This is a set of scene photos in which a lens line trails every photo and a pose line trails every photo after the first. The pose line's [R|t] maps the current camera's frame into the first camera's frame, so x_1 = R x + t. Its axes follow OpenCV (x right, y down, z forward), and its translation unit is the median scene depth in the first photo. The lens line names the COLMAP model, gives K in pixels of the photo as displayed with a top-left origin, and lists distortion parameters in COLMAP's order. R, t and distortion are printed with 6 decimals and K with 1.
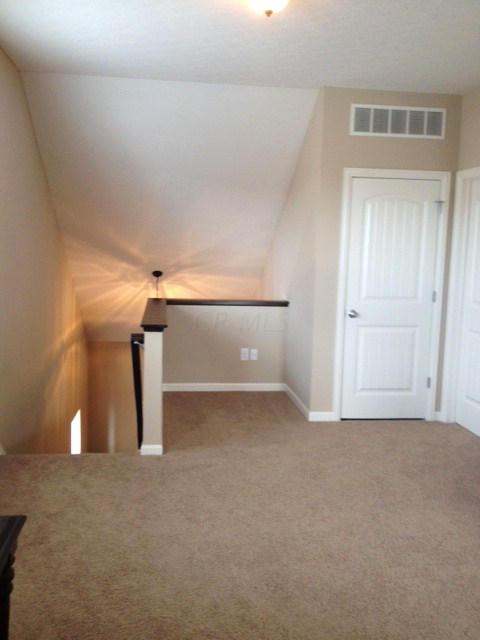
lens RADIAL K [[608.8, 0, 236.7], [0, 608.8, 316.1], [0, 0, 1]] dist [0.127746, -0.267535]
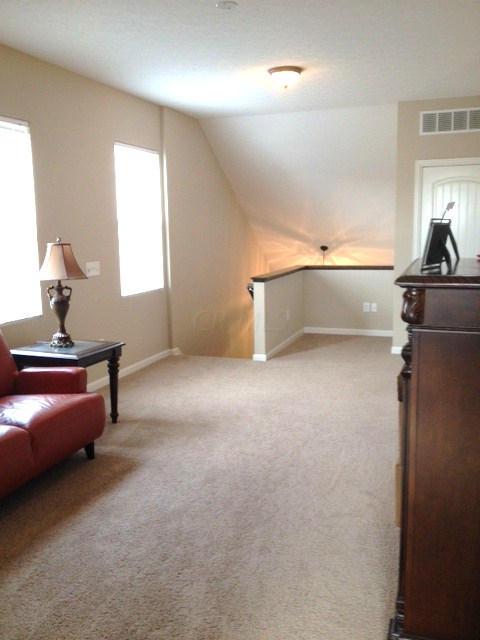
lens RADIAL K [[608.8, 0, 236.7], [0, 608.8, 316.1], [0, 0, 1]] dist [0.127746, -0.267535]
pose [[0.896290, 0.019649, -0.443032, 0.352958], [-0.006802, 0.999510, 0.030568, 0.044875], [0.443416, -0.024384, 0.895984, -0.302002]]
